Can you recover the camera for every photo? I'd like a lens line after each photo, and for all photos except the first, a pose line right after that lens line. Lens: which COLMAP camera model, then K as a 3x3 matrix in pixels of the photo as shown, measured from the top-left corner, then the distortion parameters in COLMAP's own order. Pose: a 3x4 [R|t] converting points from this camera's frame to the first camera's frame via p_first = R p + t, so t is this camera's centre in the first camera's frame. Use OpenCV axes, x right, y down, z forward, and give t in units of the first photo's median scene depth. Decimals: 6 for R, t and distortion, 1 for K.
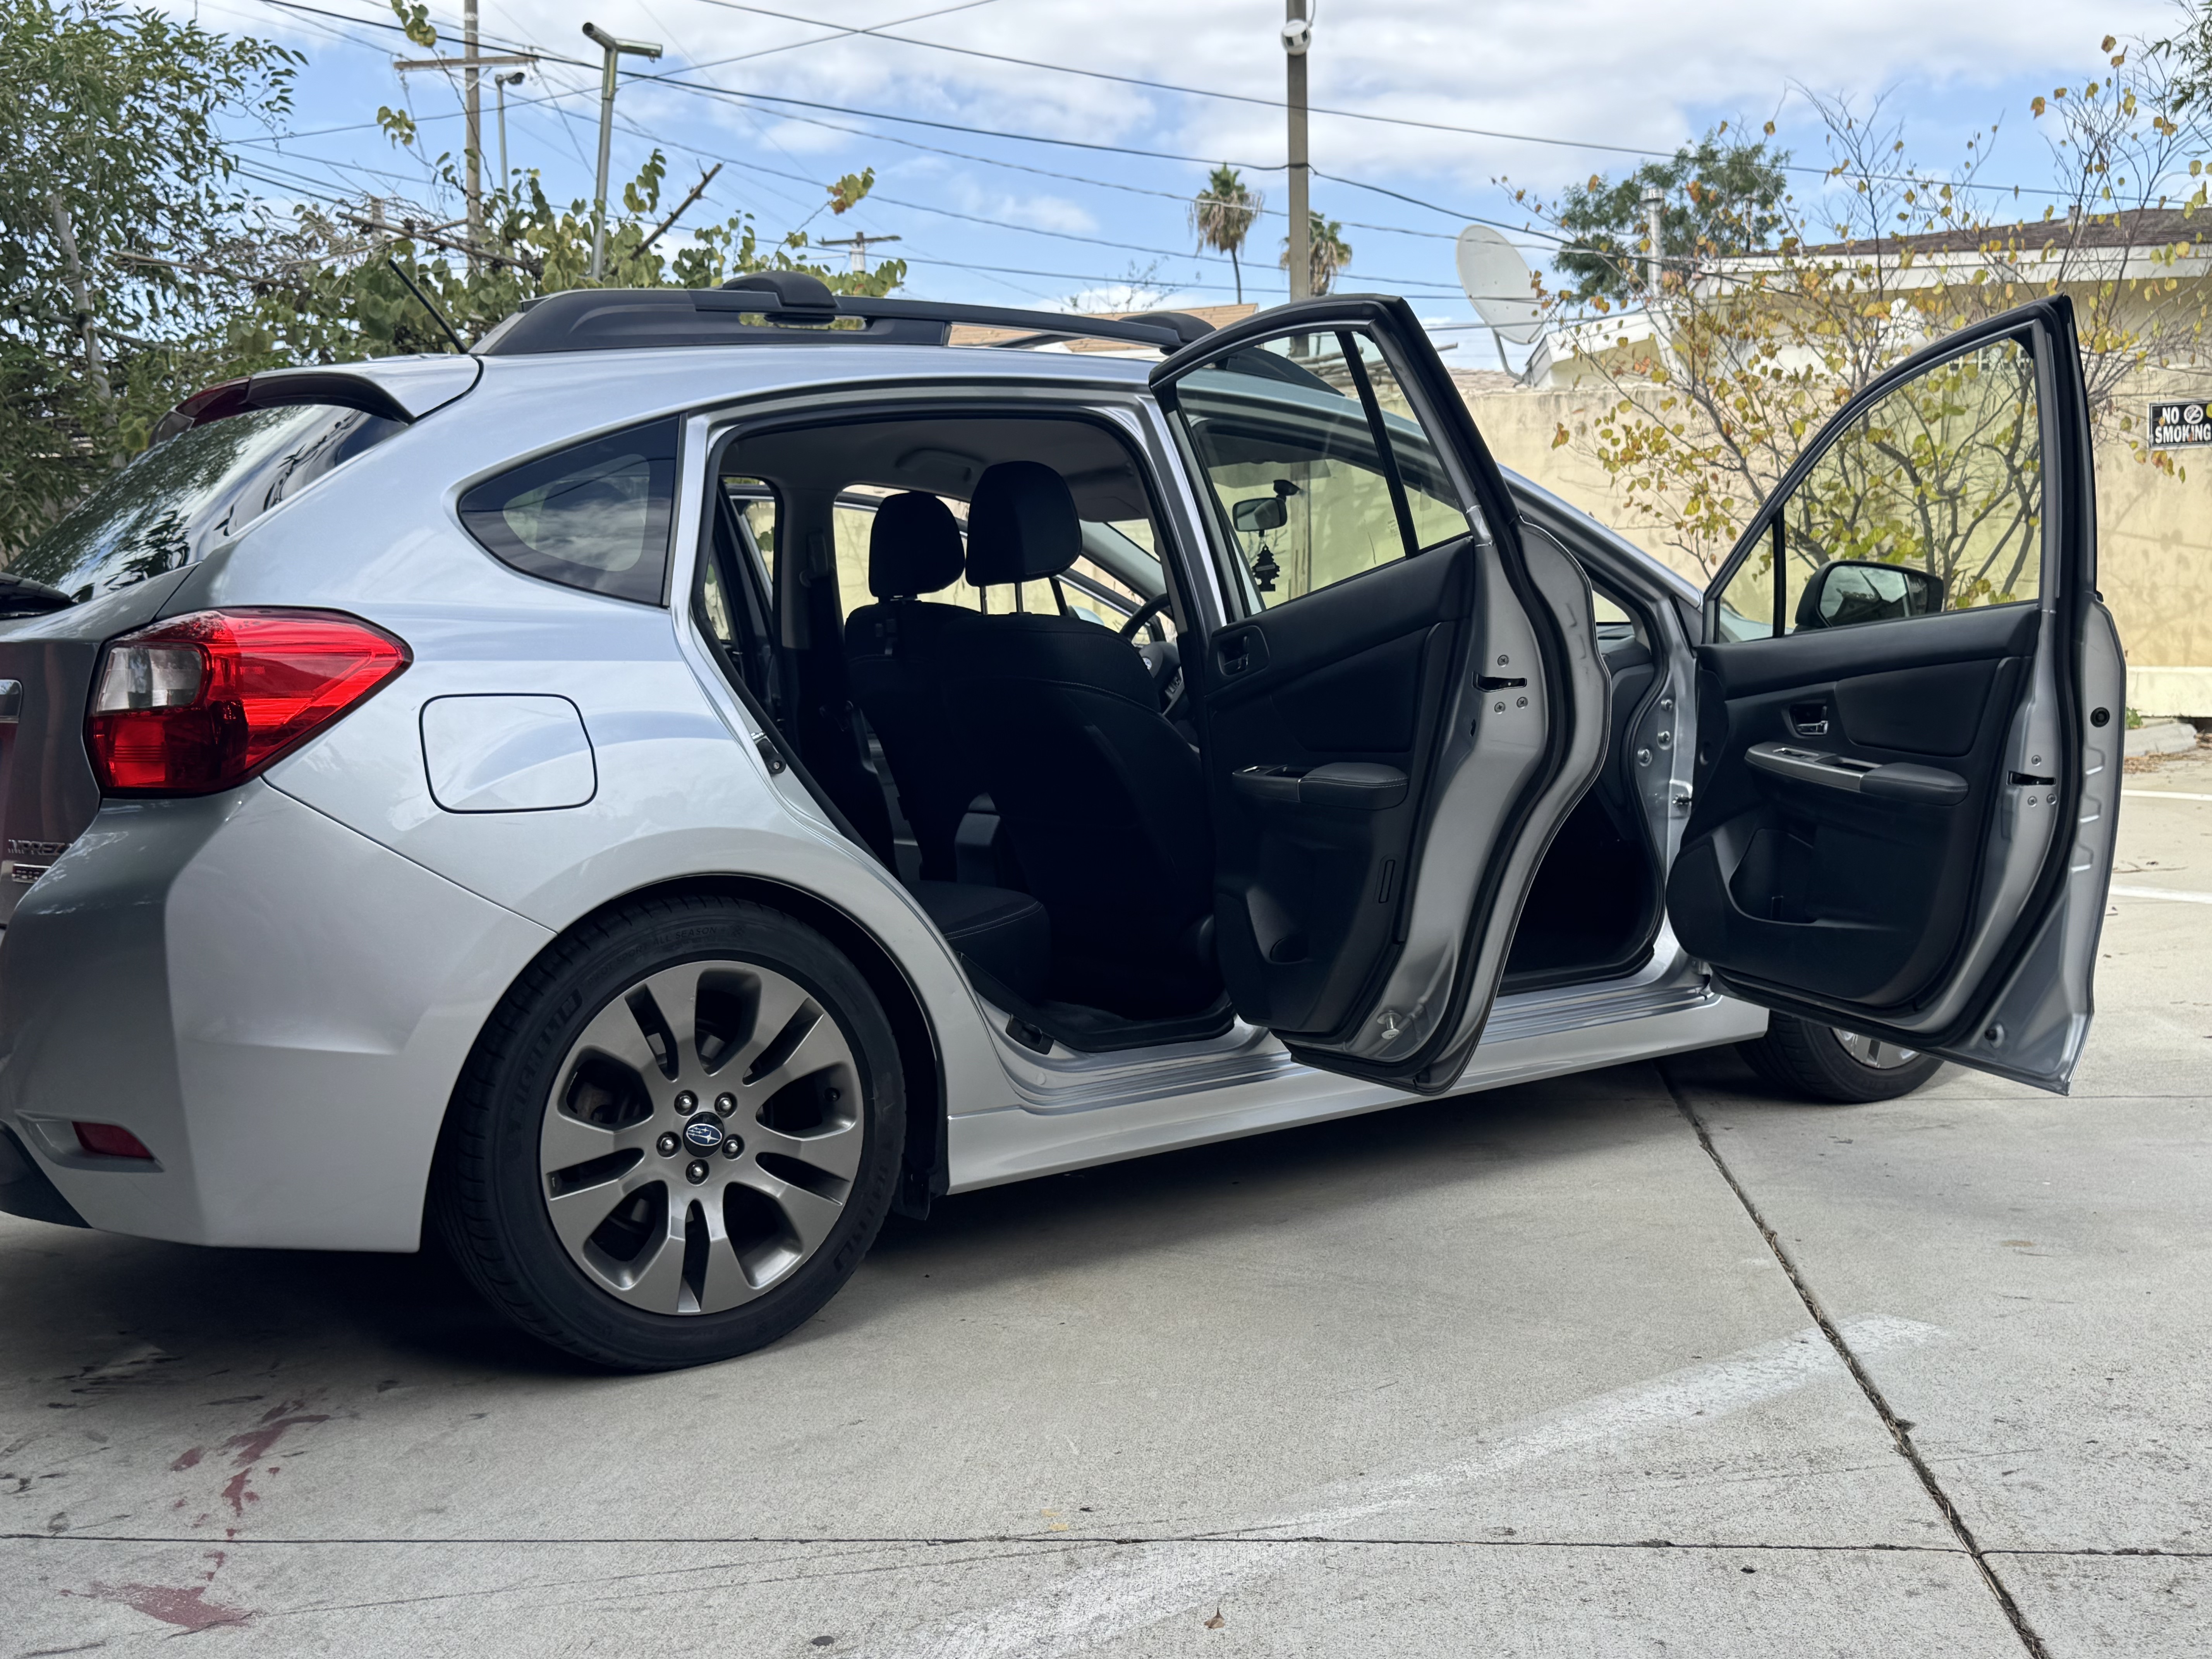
lens RADIAL K [[2217.4, 0, 1103.9], [0, 2217.4, 826.4], [0, 0, 1]] dist [0.170142, -0.375460]
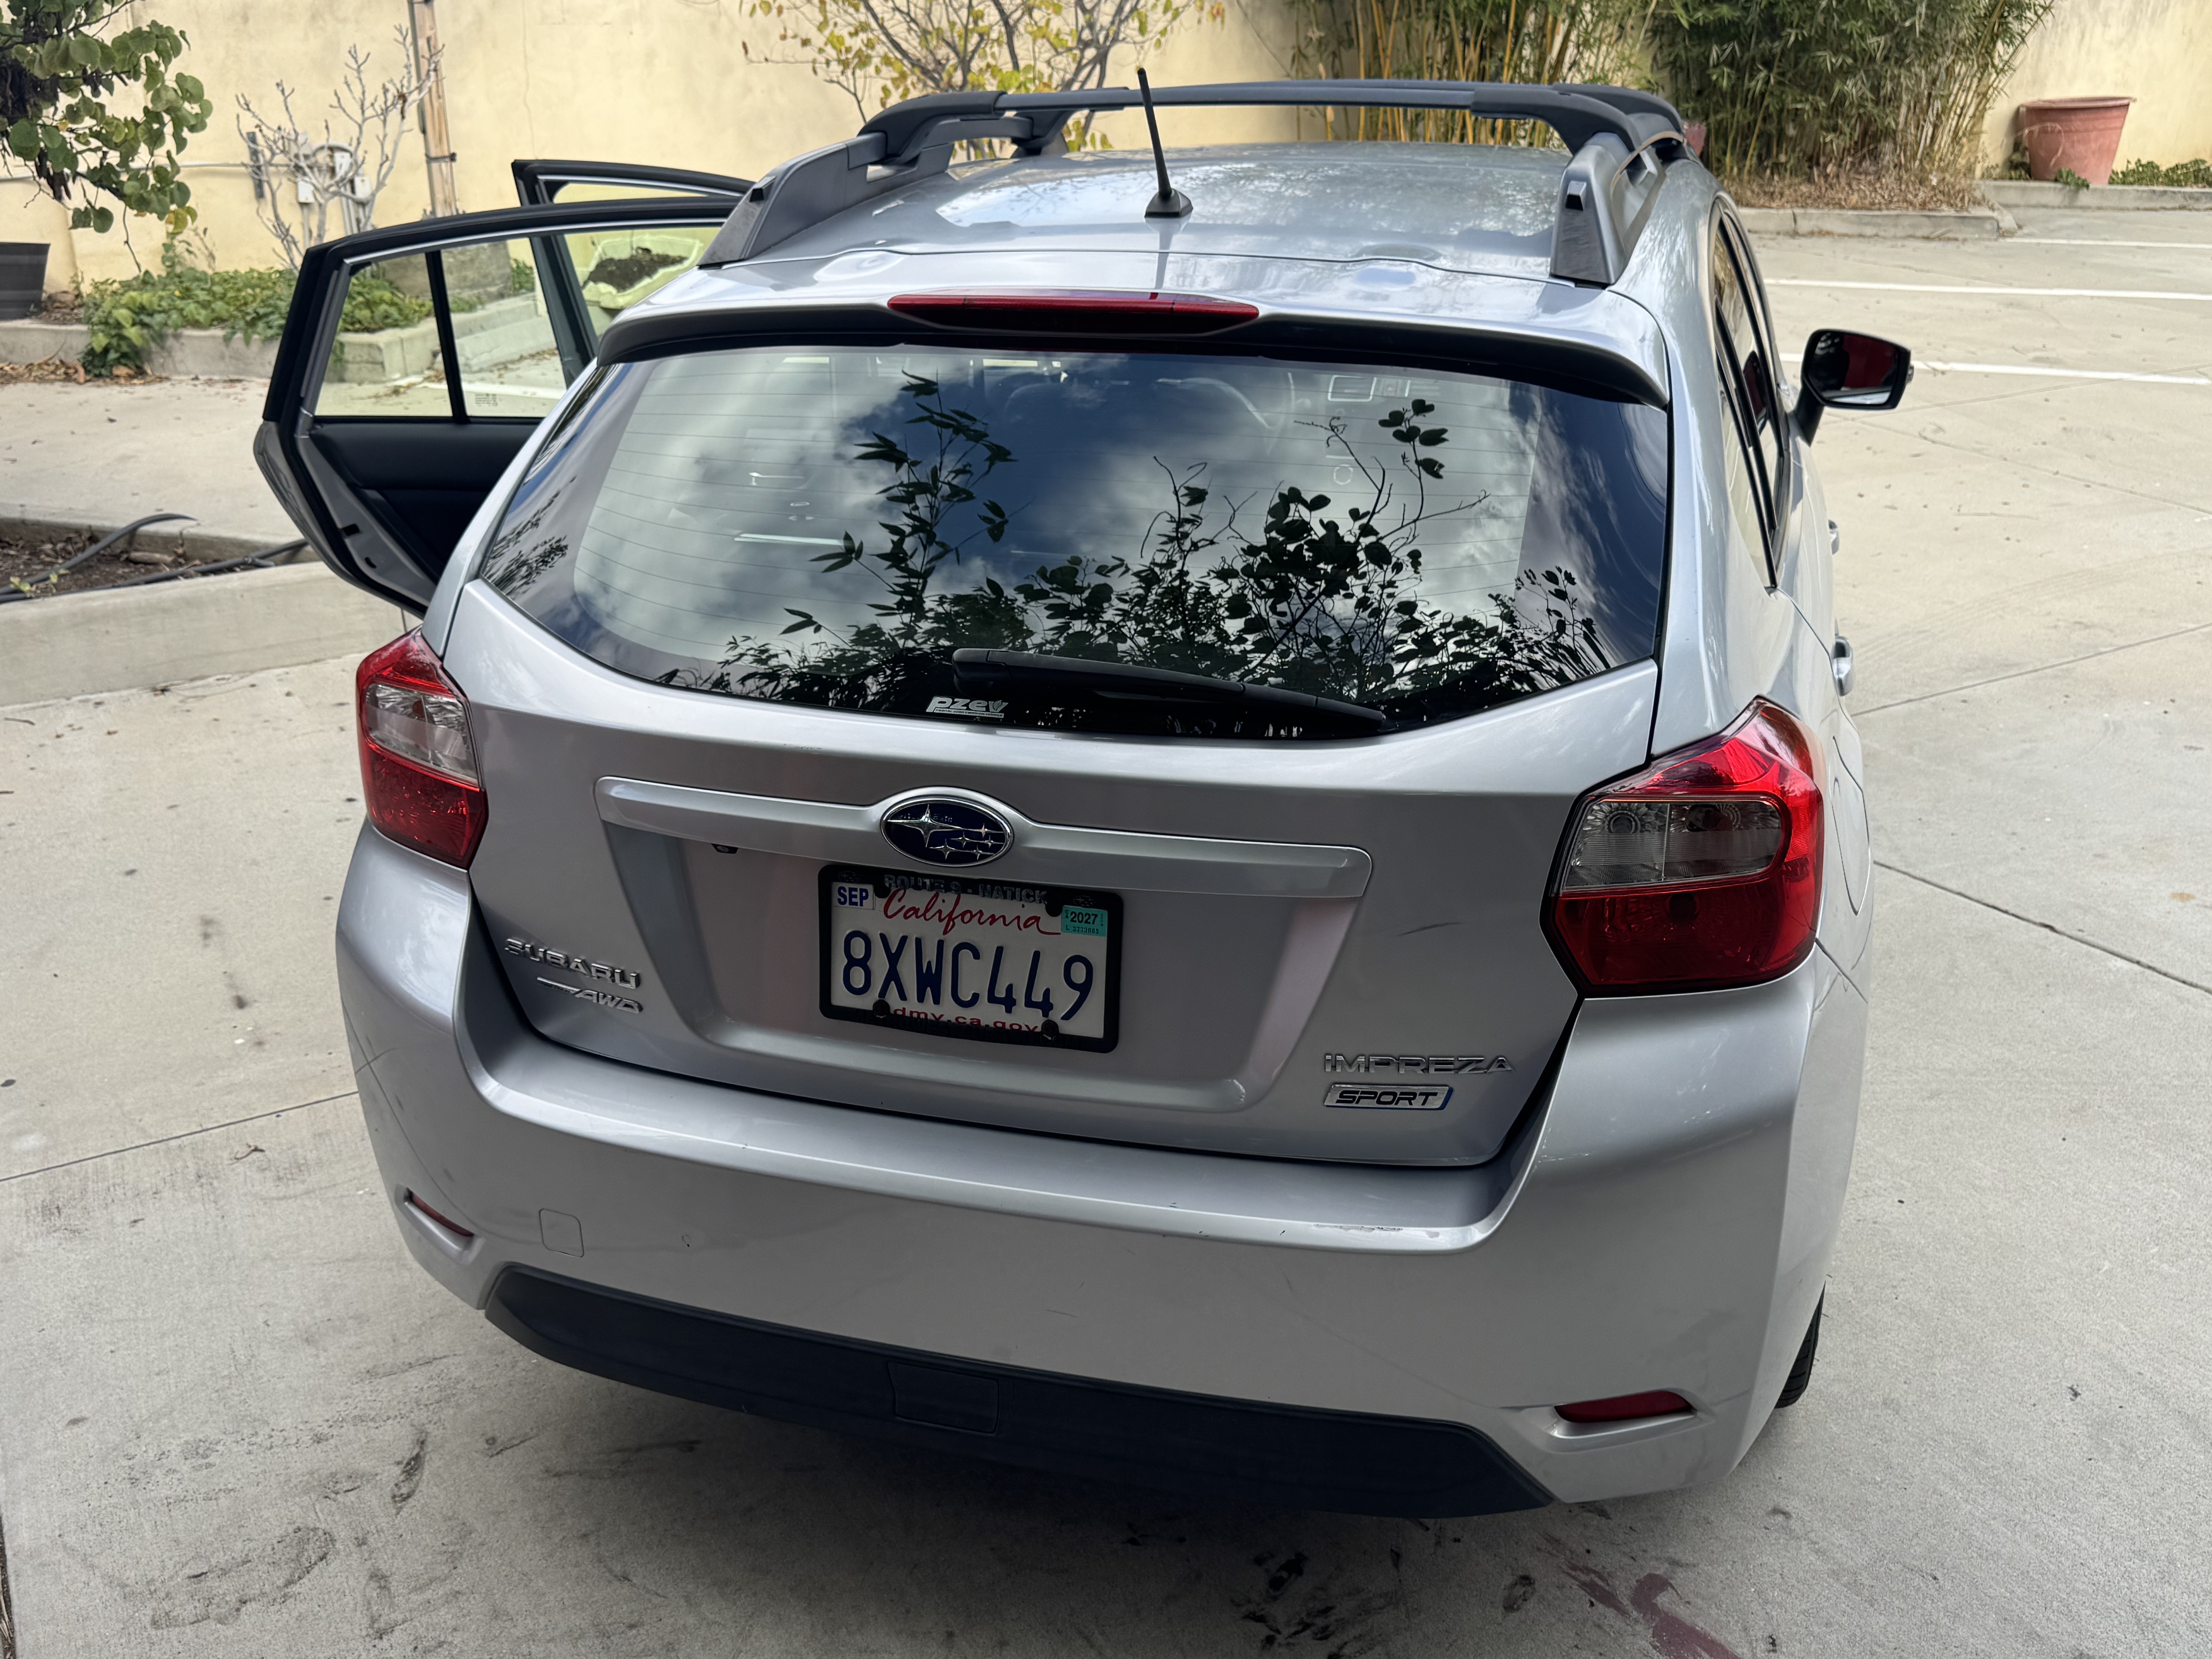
lens RADIAL K [[2051.8, 0, 1106.0], [0, 2051.8, 829.5], [0, 0, 1]] dist [0.010223, -0.015834]
pose [[0.791192, -0.203485, 0.576723, -0.618900], [0.031910, 0.955474, 0.293344, -0.179484], [-0.610735, -0.213688, 0.762456, 0.383368]]
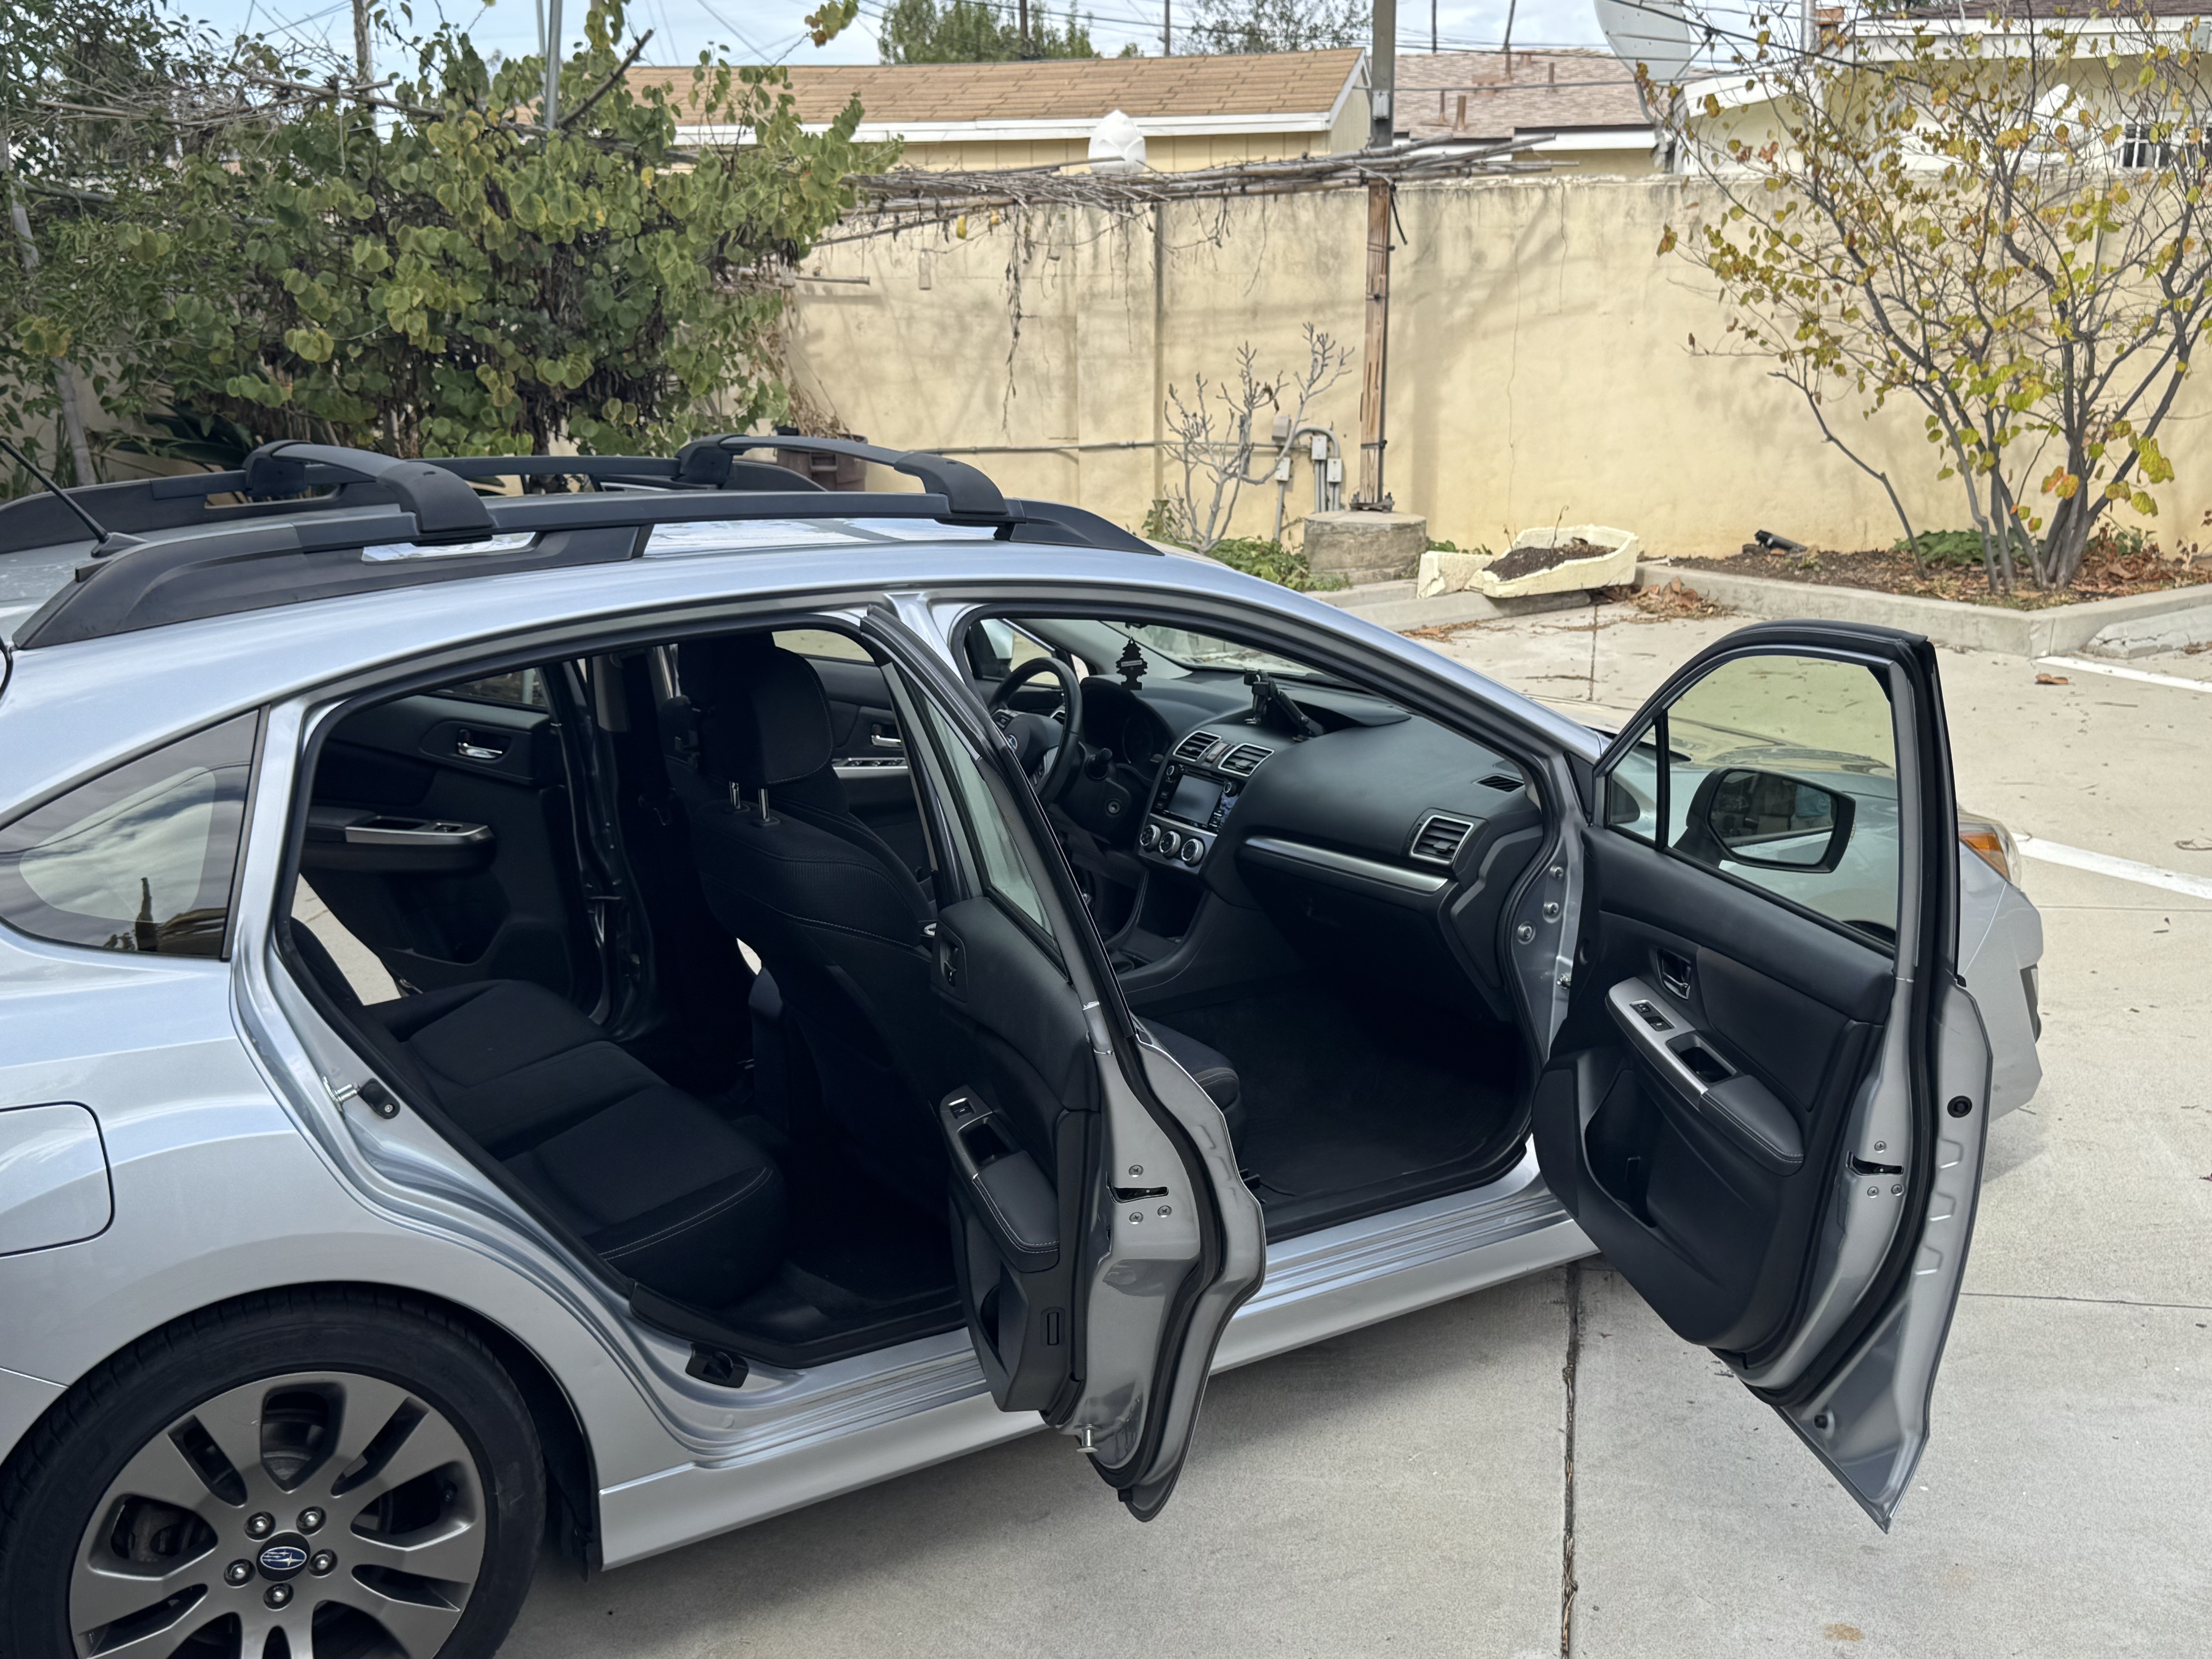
lens RADIAL K [[2207.4, 0, 1110.2], [0, 2207.4, 837.8], [0, 0, 1]] dist [0.166990, -0.346474]
pose [[0.996795, 0.032331, -0.073172, 0.141902], [-0.020153, 0.986680, 0.161420, -0.205258], [0.077416, -0.159428, 0.984169, 0.137738]]
